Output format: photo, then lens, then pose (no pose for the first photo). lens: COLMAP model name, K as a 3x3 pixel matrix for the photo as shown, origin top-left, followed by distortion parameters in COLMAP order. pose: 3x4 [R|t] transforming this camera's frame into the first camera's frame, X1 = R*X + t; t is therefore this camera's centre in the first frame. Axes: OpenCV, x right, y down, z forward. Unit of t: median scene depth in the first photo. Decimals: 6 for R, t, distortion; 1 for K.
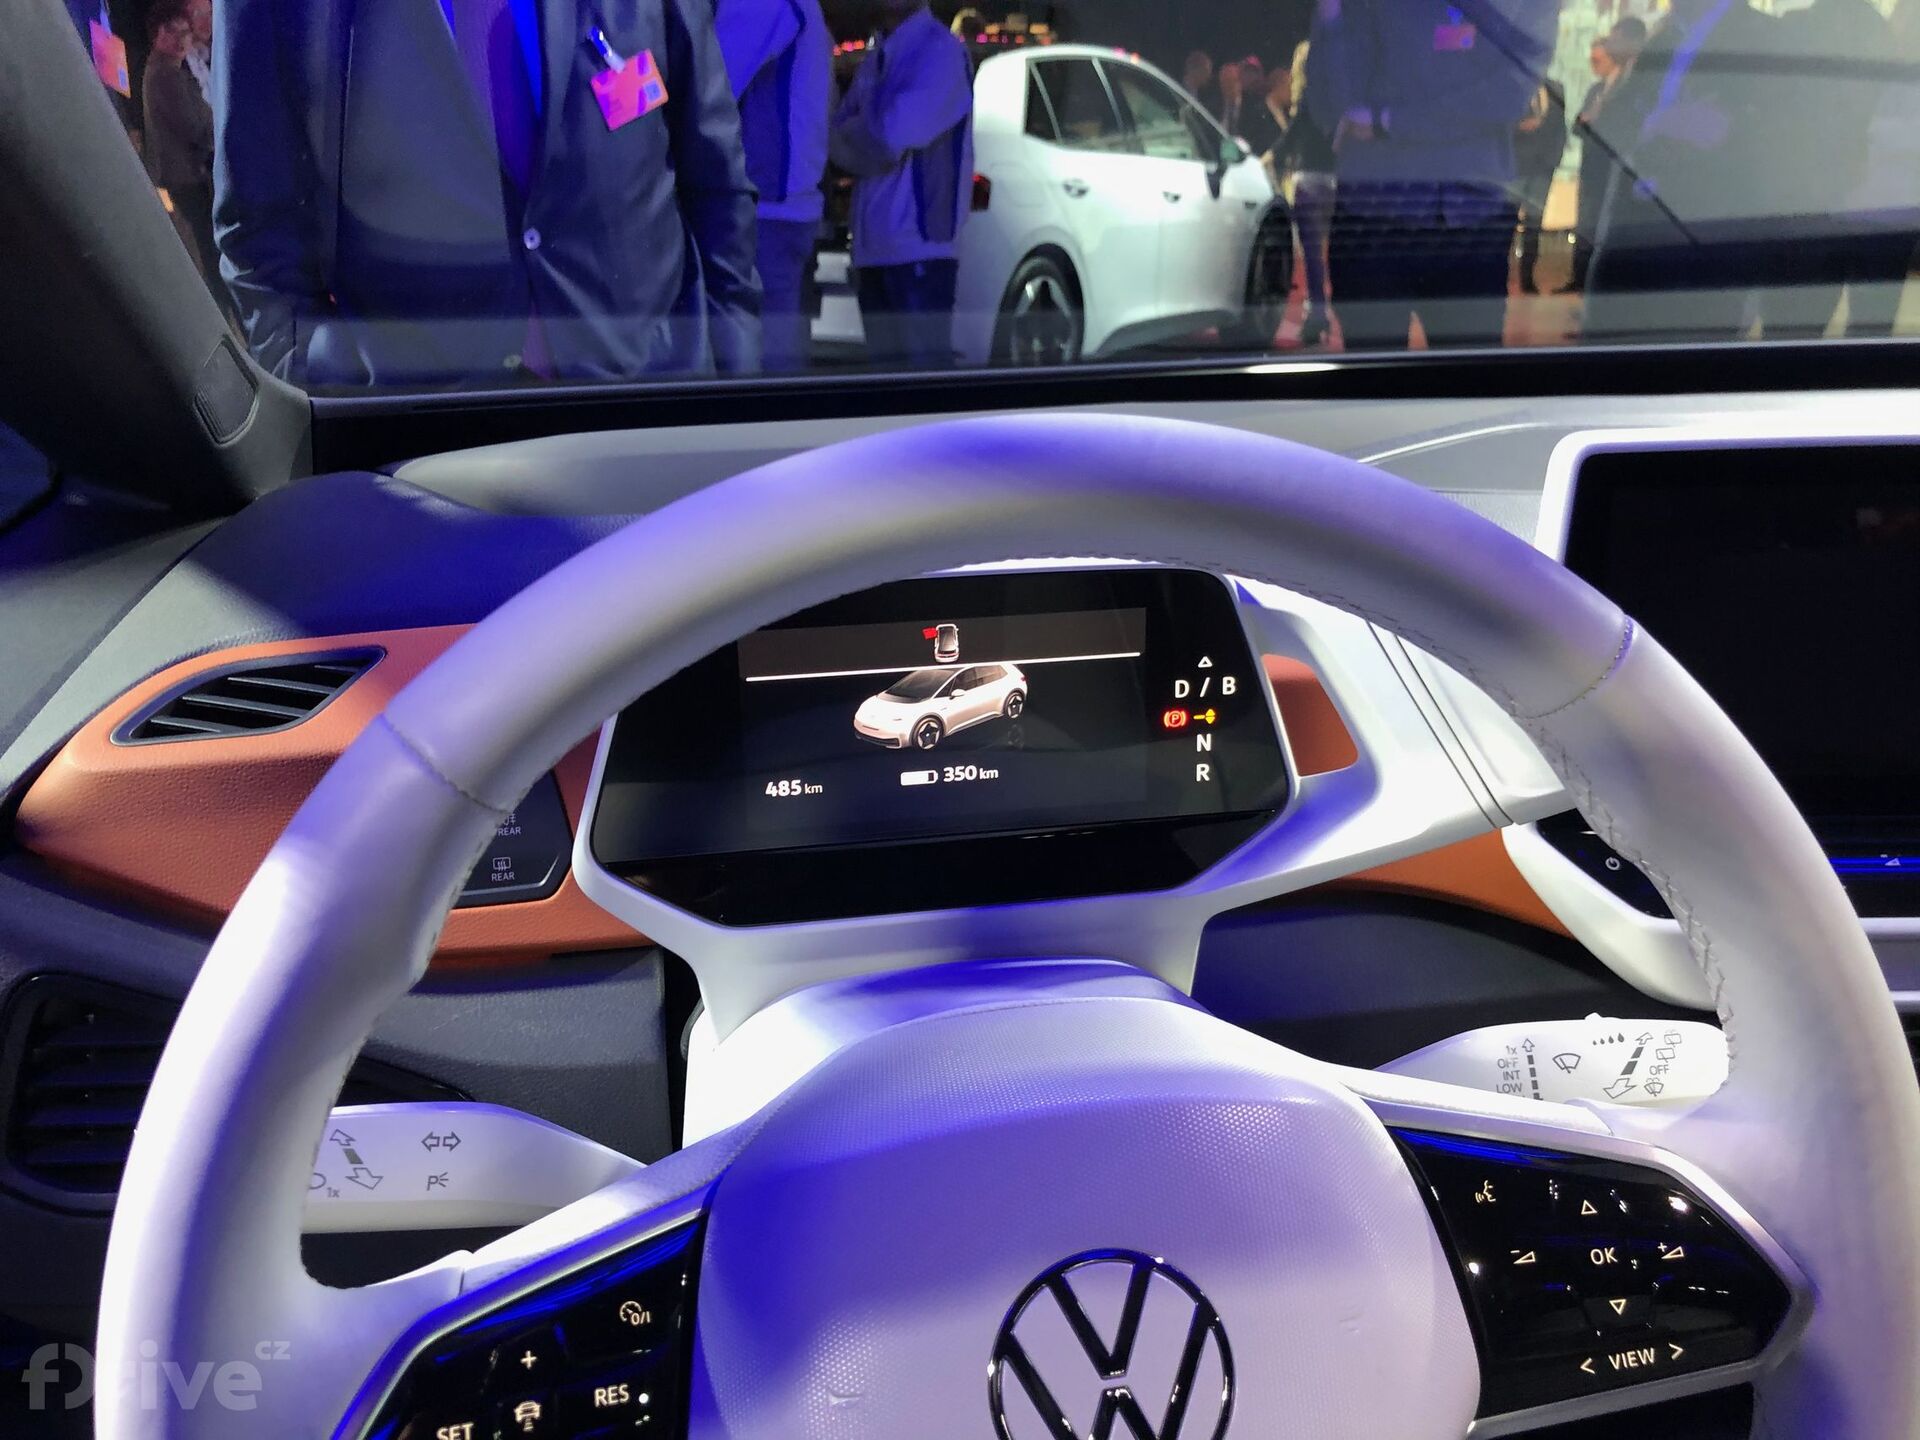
lens RADIAL K [[1659.6, 0, 963.2], [0, 1659.6, 713.5], [0, 0, 1]] dist [0.063914, -0.010759]
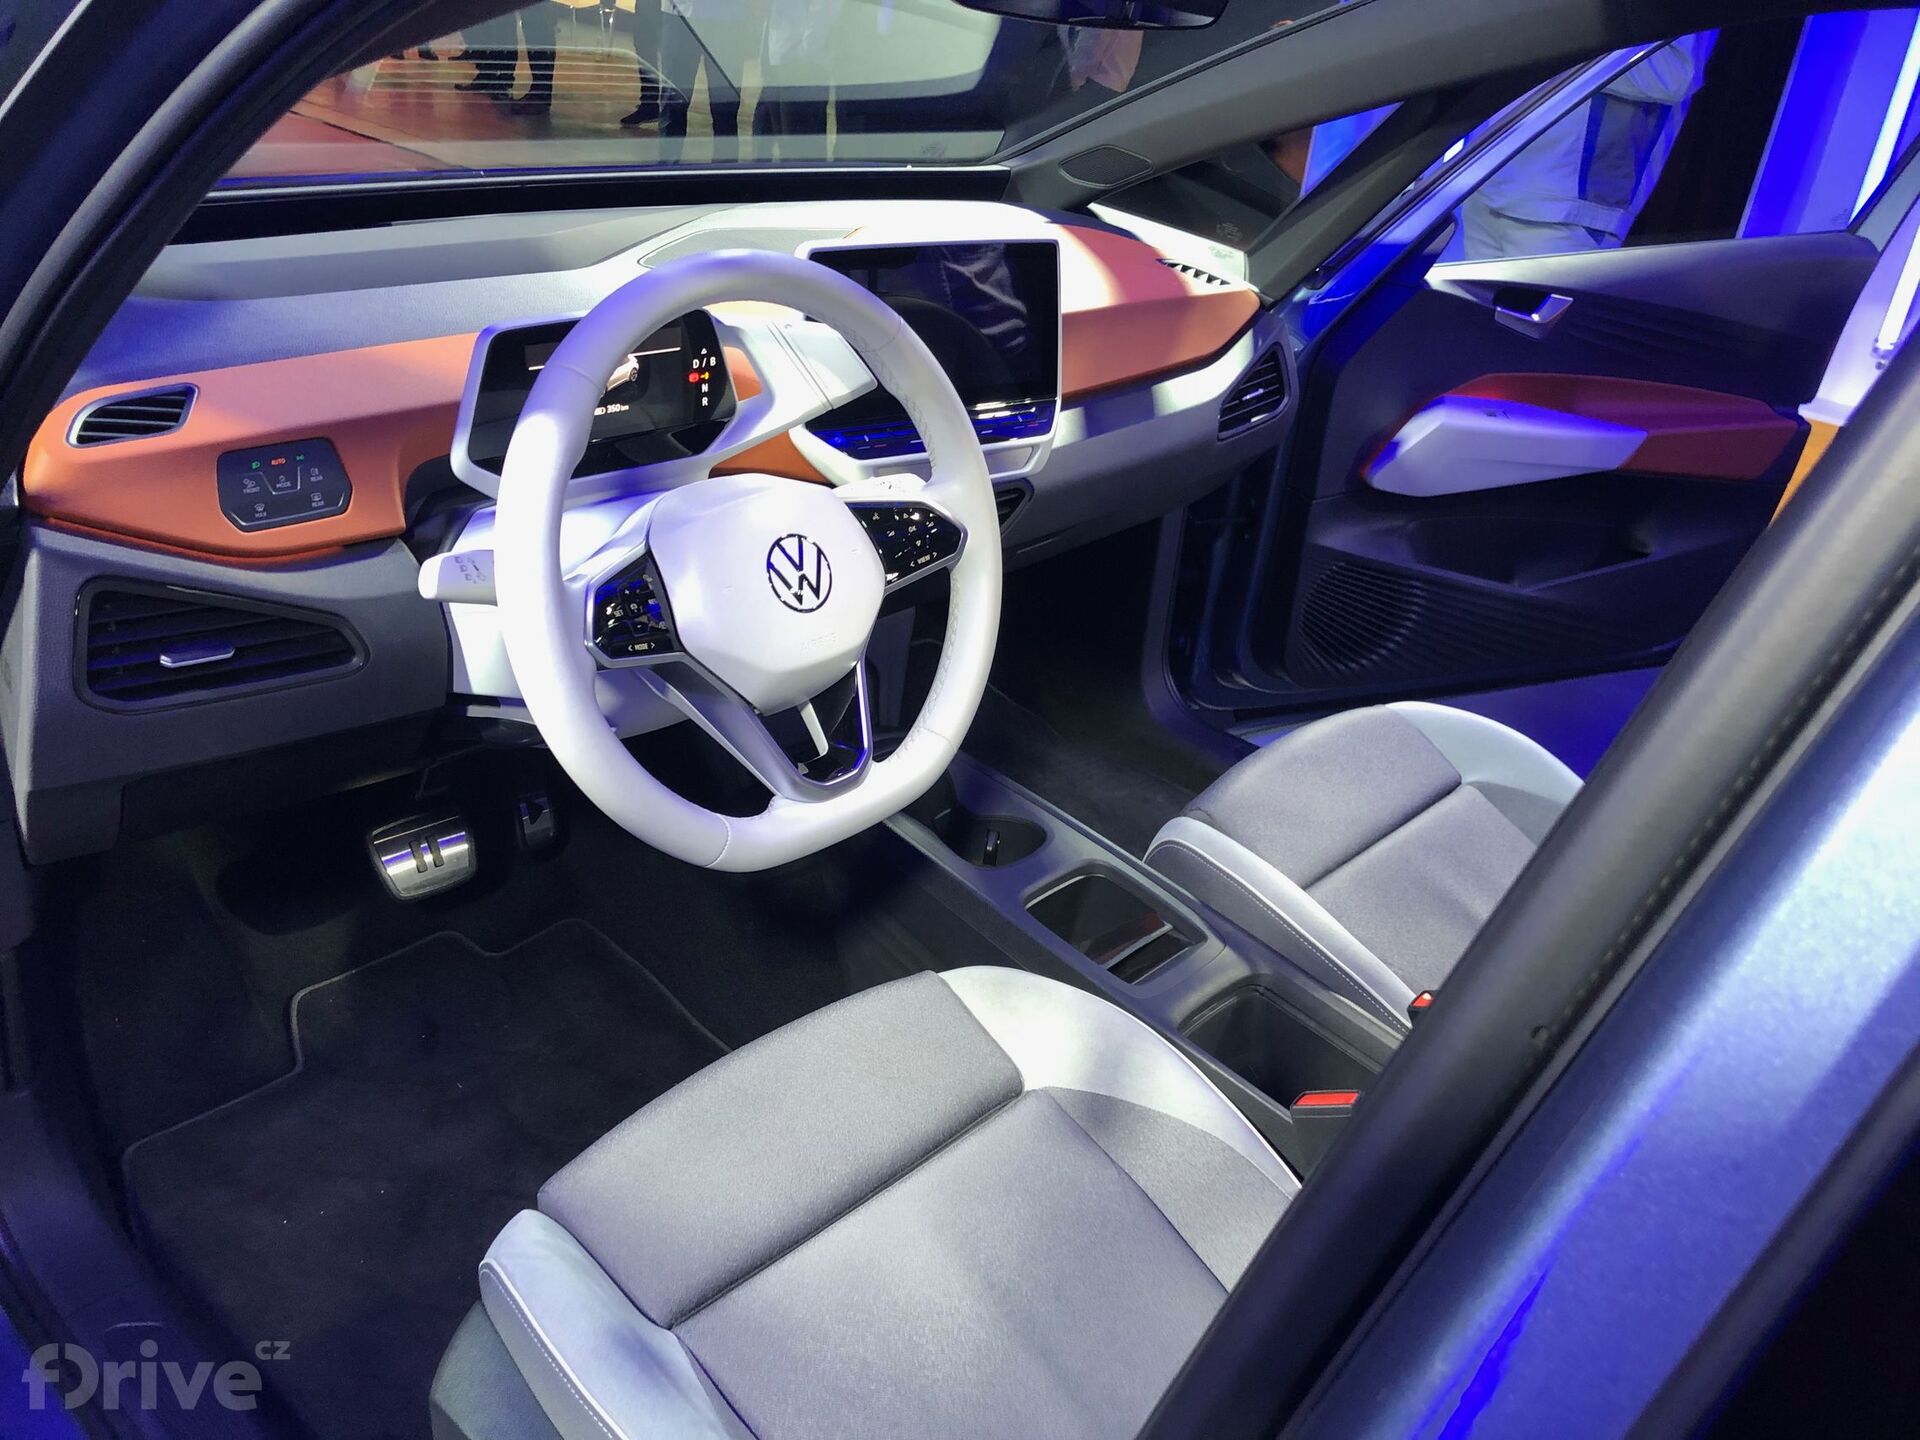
lens RADIAL K [[1659.6, 0, 956.0], [0, 1659.6, 718.9], [0, 0, 1]] dist [0.063914, -0.010759]
pose [[0.800993, -0.188065, 0.568368, -0.986875], [0.111816, 0.979668, 0.166577, 0.122827], [-0.588139, -0.069875, 0.805736, -1.110272]]
